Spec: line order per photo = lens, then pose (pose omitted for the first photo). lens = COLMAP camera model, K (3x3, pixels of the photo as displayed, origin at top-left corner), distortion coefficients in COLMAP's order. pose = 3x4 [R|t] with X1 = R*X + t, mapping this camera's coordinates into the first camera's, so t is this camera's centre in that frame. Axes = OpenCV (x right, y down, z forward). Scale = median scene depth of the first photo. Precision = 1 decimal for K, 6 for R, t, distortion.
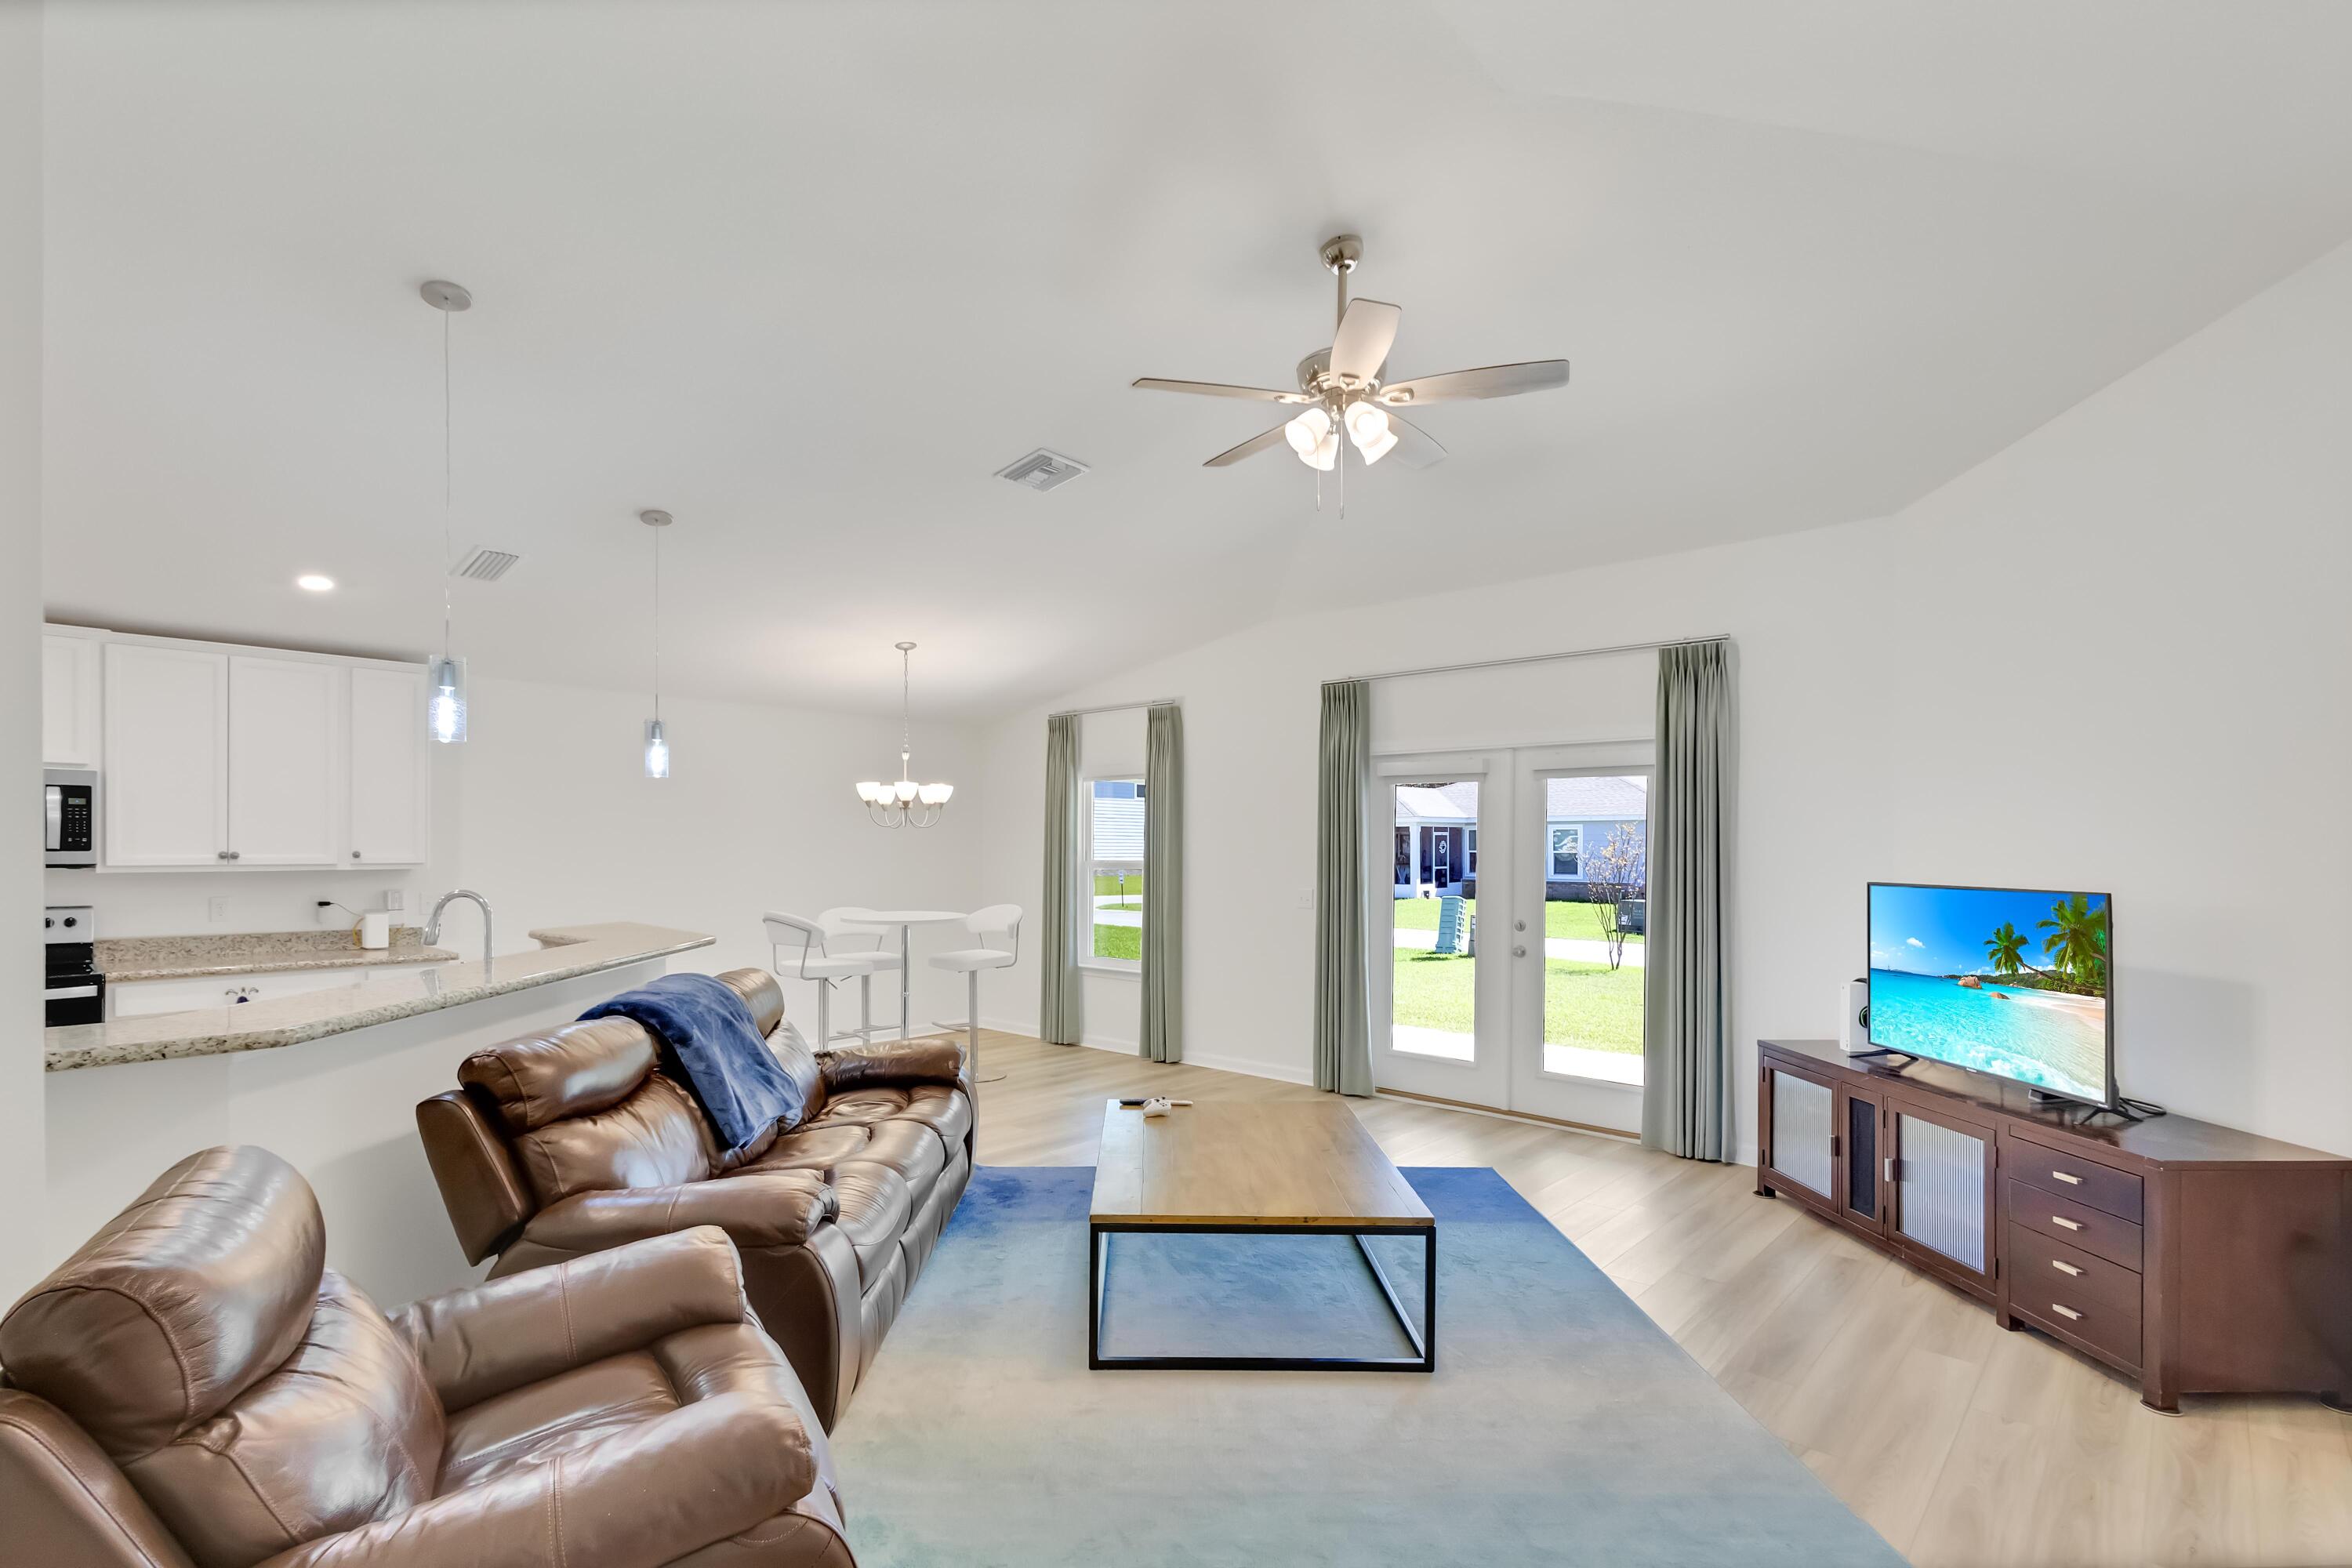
lens RADIAL K [[1142.9, 0, 1160.6], [0, 1142.9, 853.8], [0, 0, 1]] dist [0.000482, 0.000379]
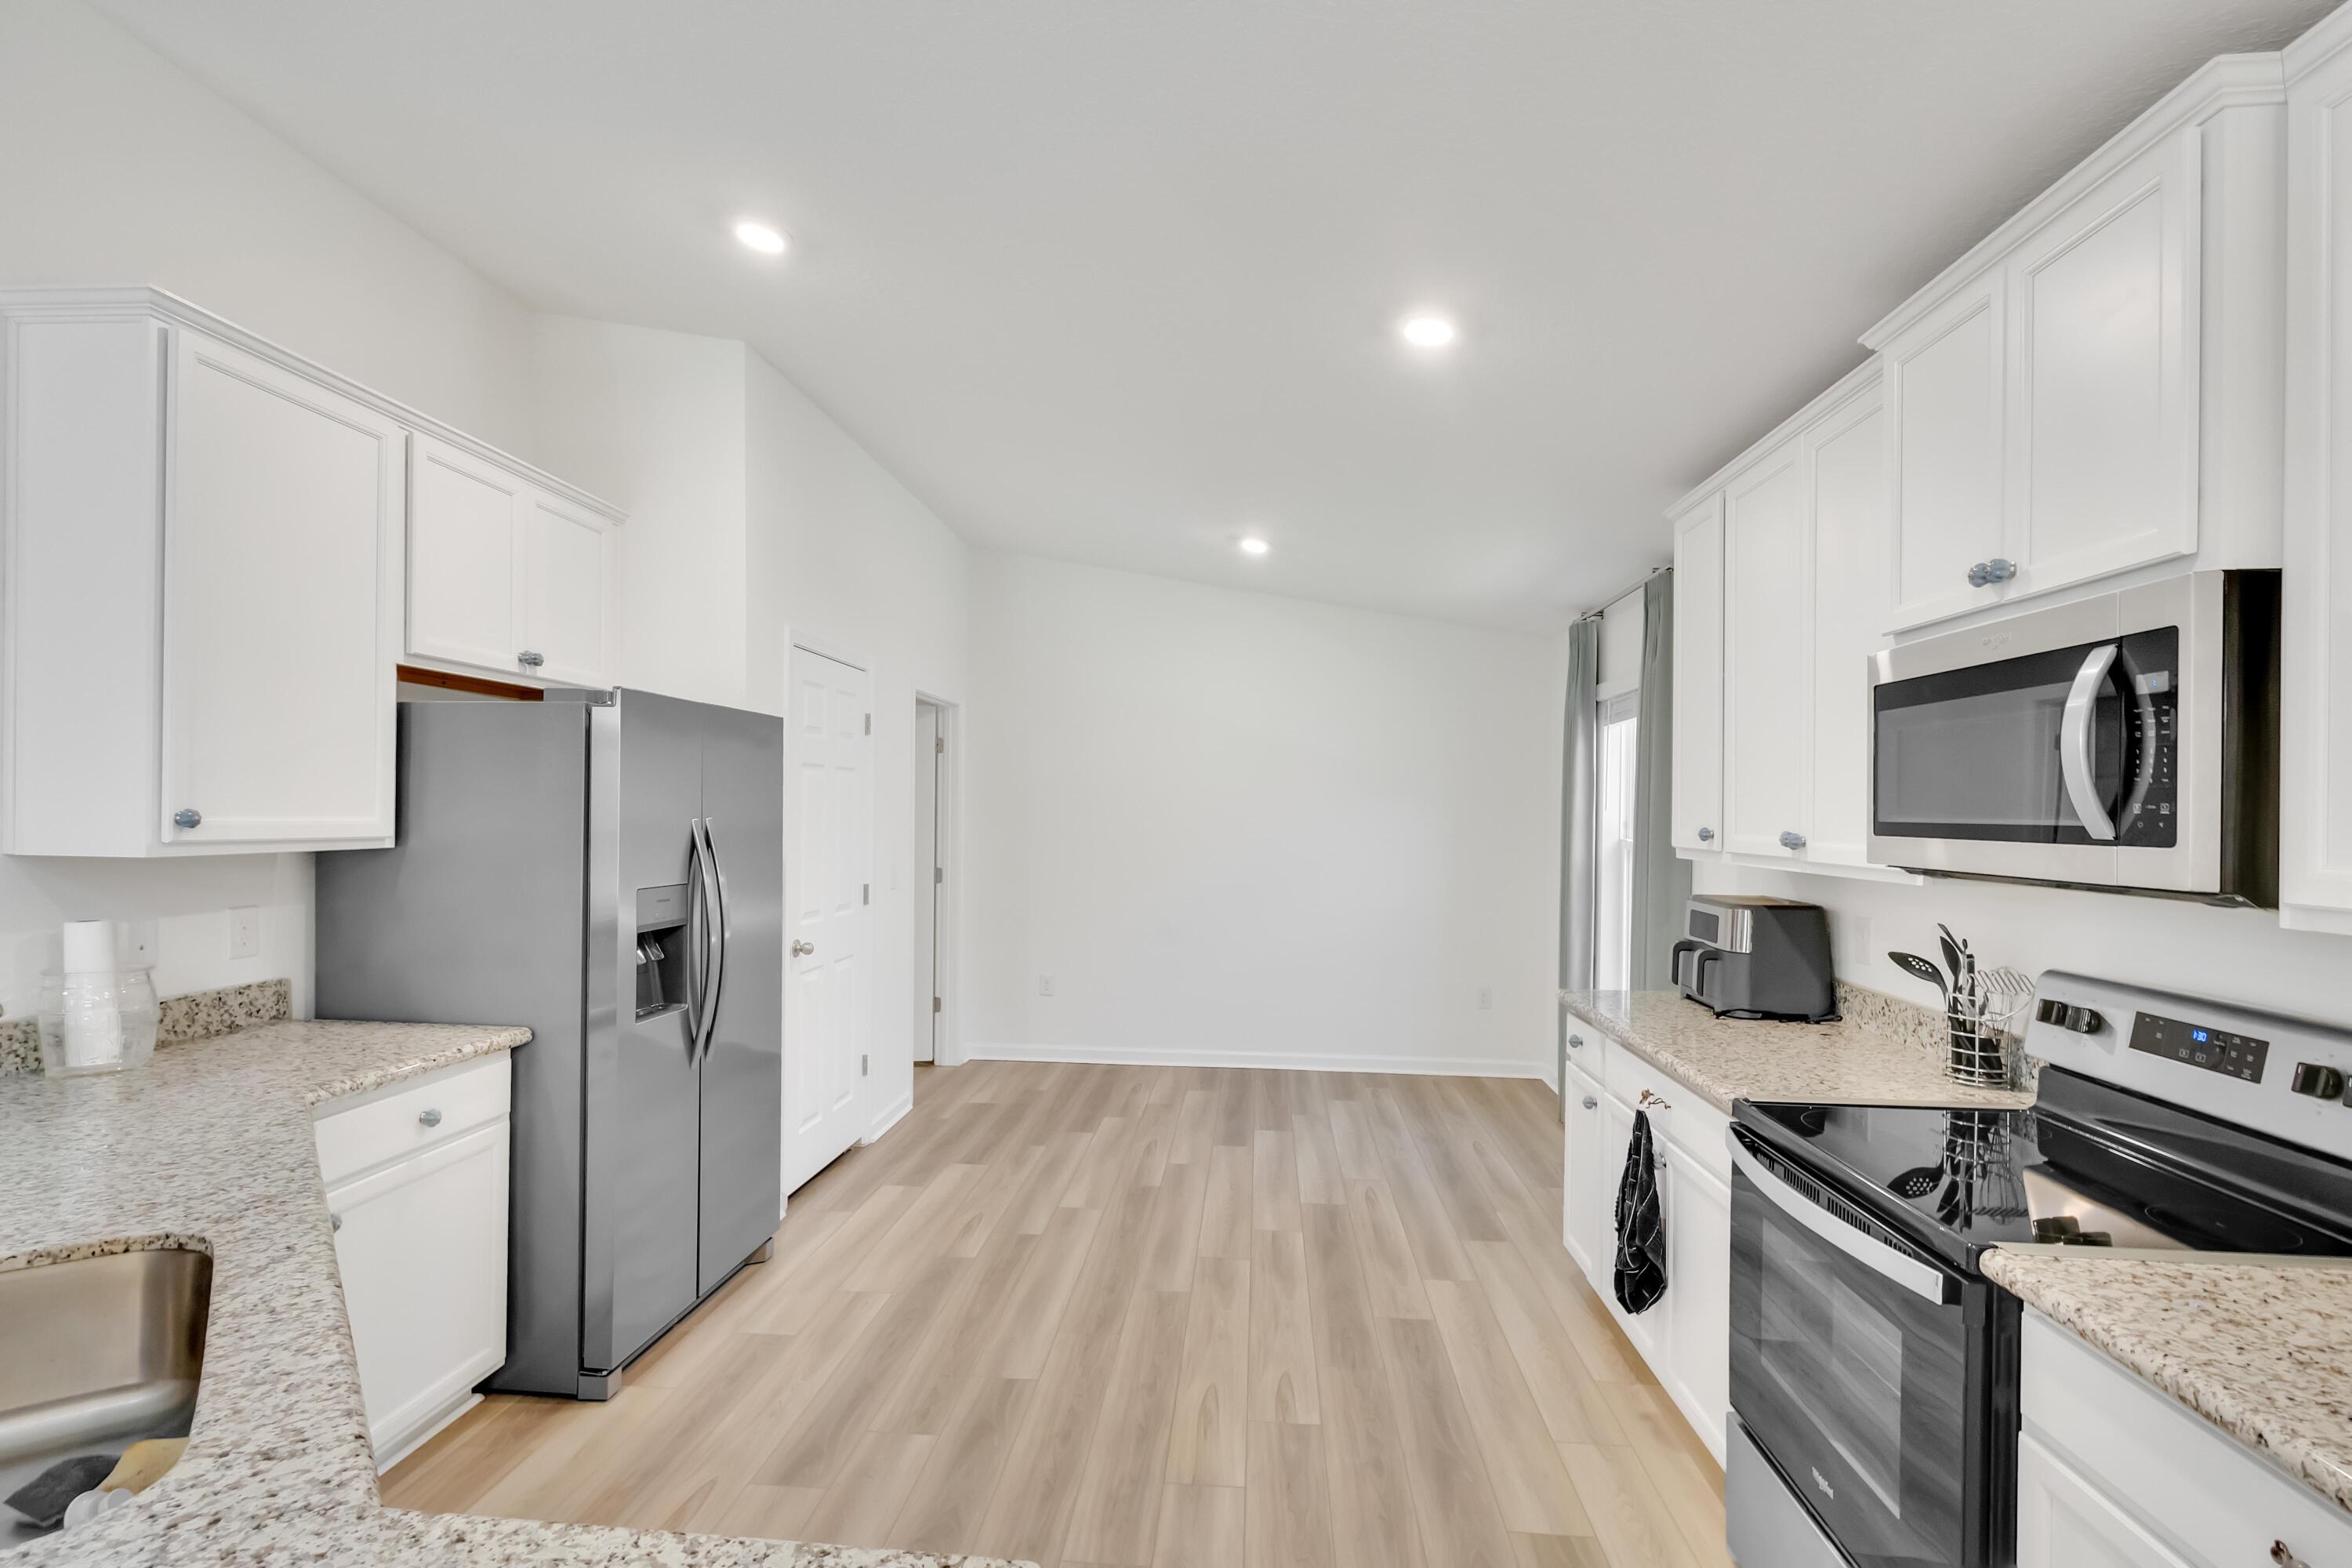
lens RADIAL K [[1114.1, 0, 1150.4], [0, 1114.1, 817.7], [0, 0, 1]] dist [0.005301, -0.003810]
pose [[-0.802170, -0.003356, -0.597086, -0.414664], [-0.012695, 0.999854, 0.011436, -0.007393], [0.596961, 0.016753, -0.802095, 0.803891]]
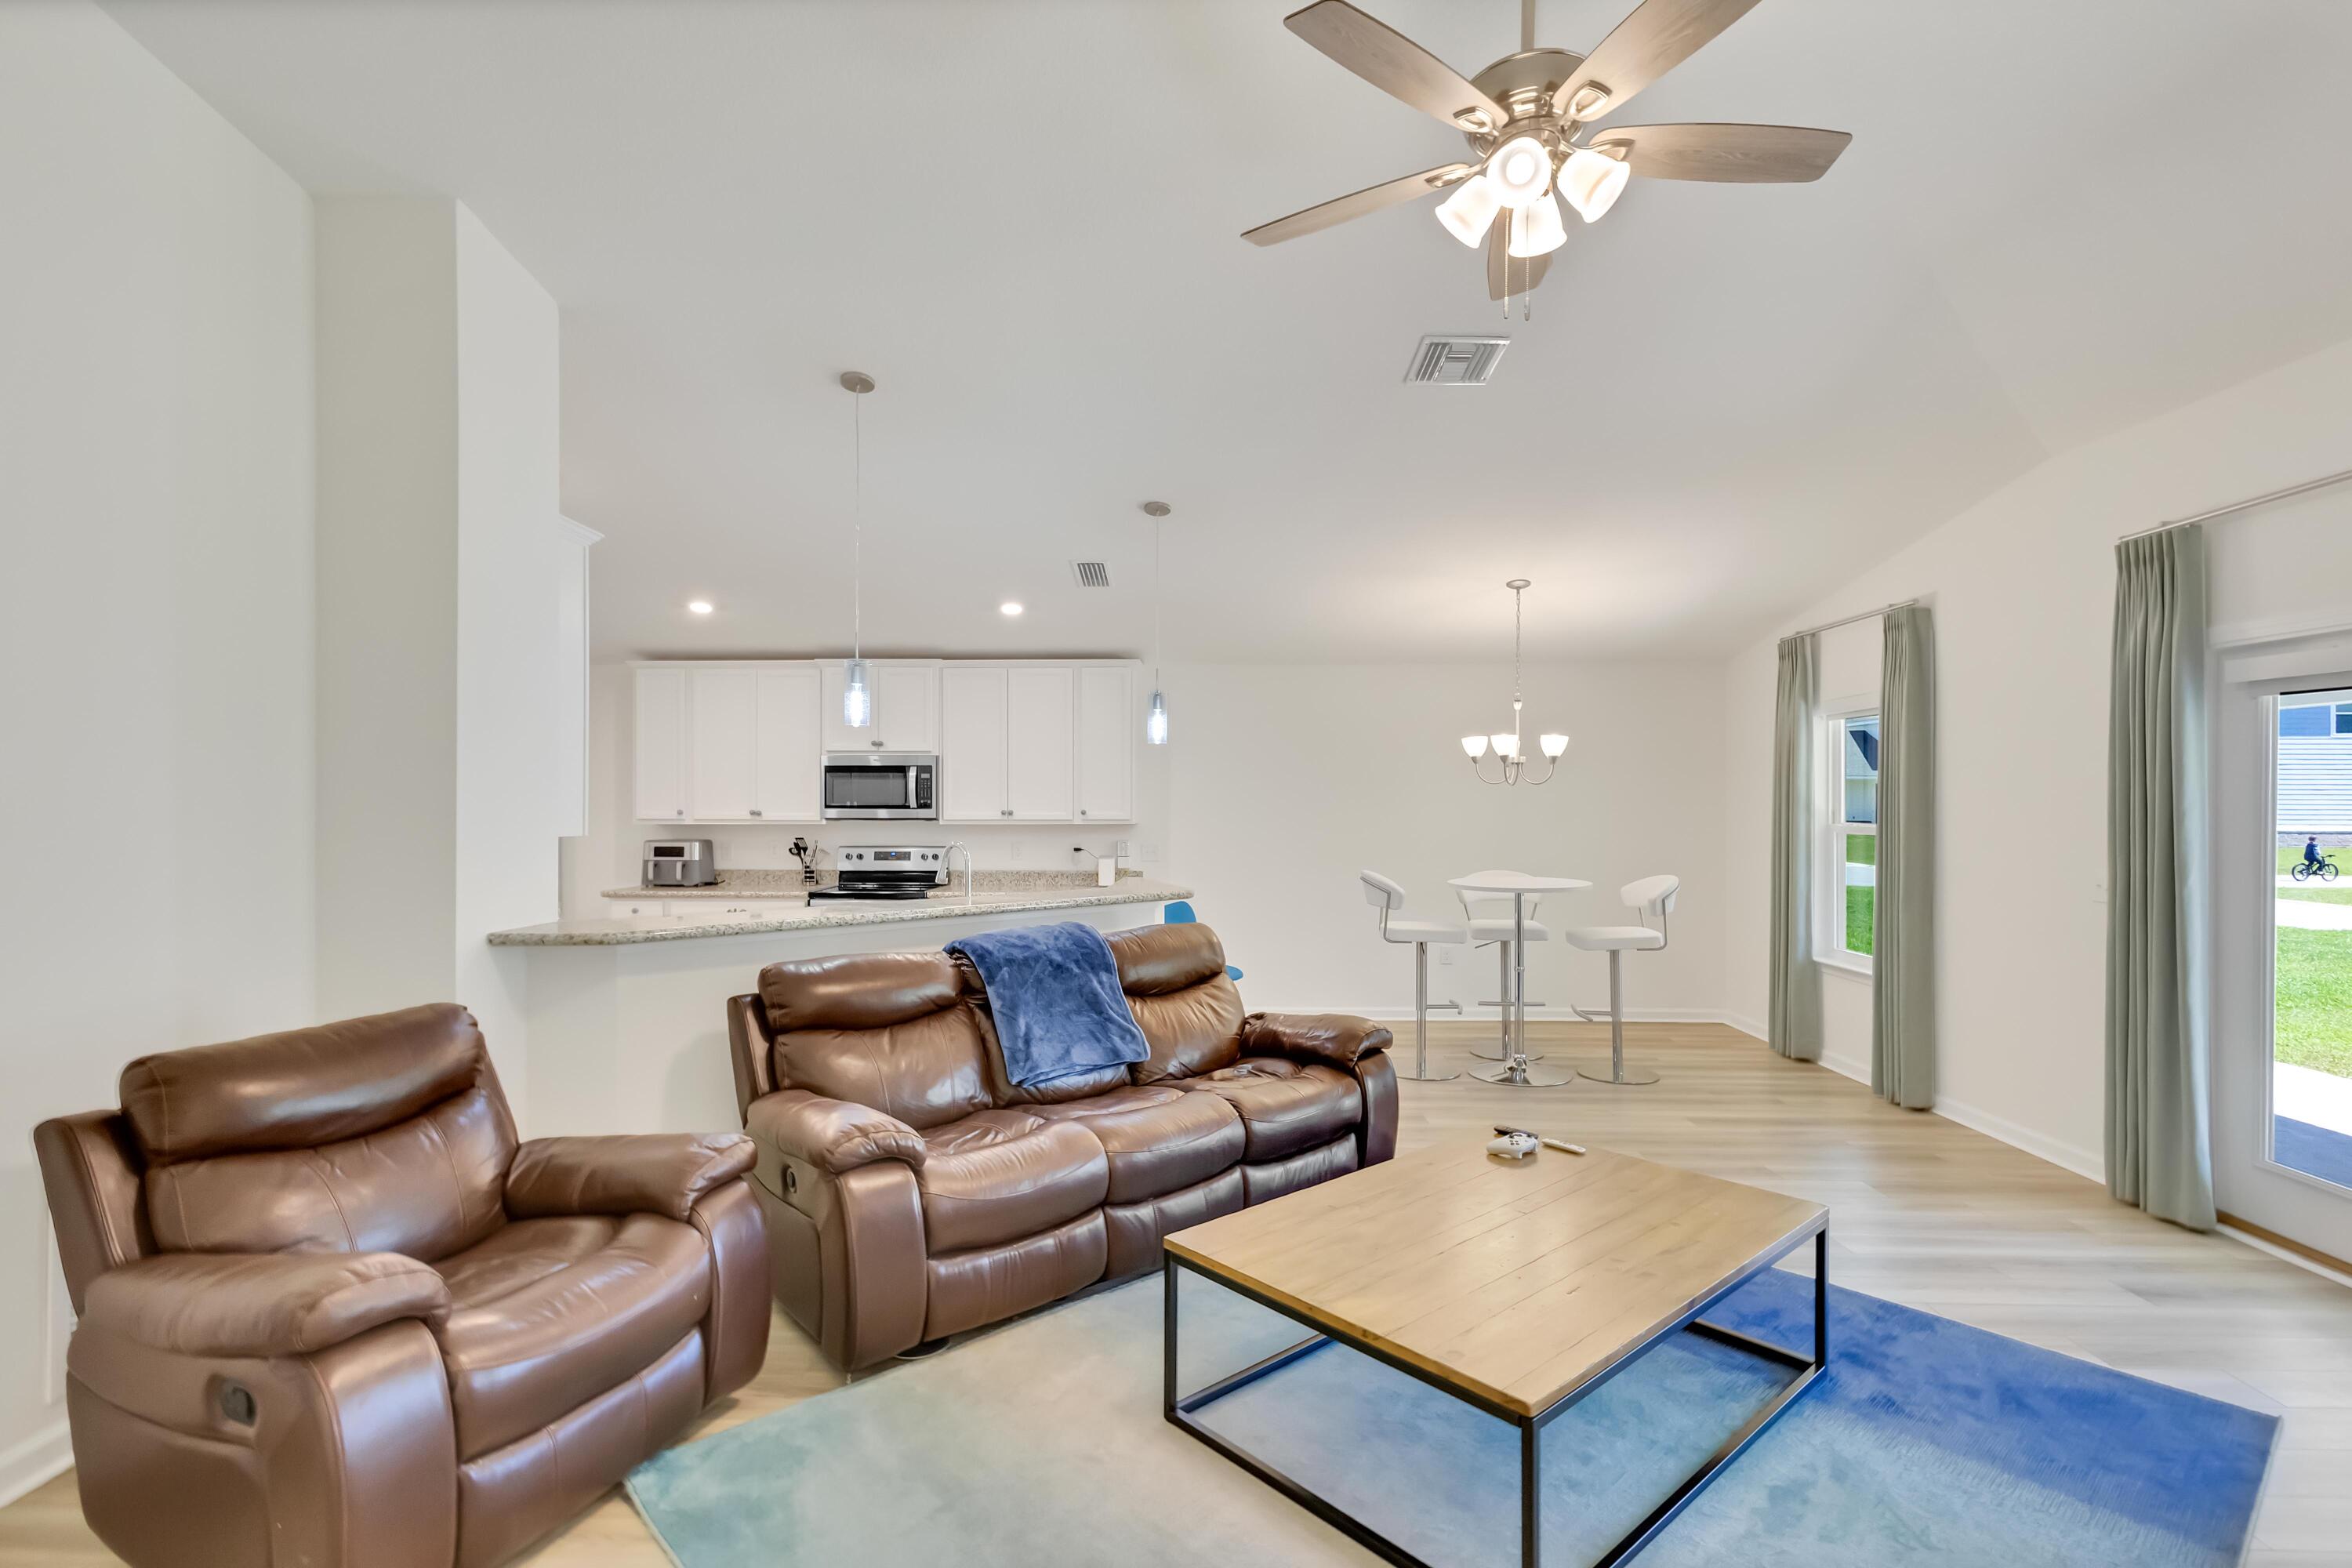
lens RADIAL K [[1119.3, 0, 1168.7], [0, 1119.3, 802.0], [0, 0, 1]] dist [0.007816, -0.000546]
pose [[0.651409, -0.003487, -0.758719, 0.274671], [-0.002940, 0.999970, -0.007120, -0.001841], [0.758721, 0.006869, 0.651379, 0.216259]]
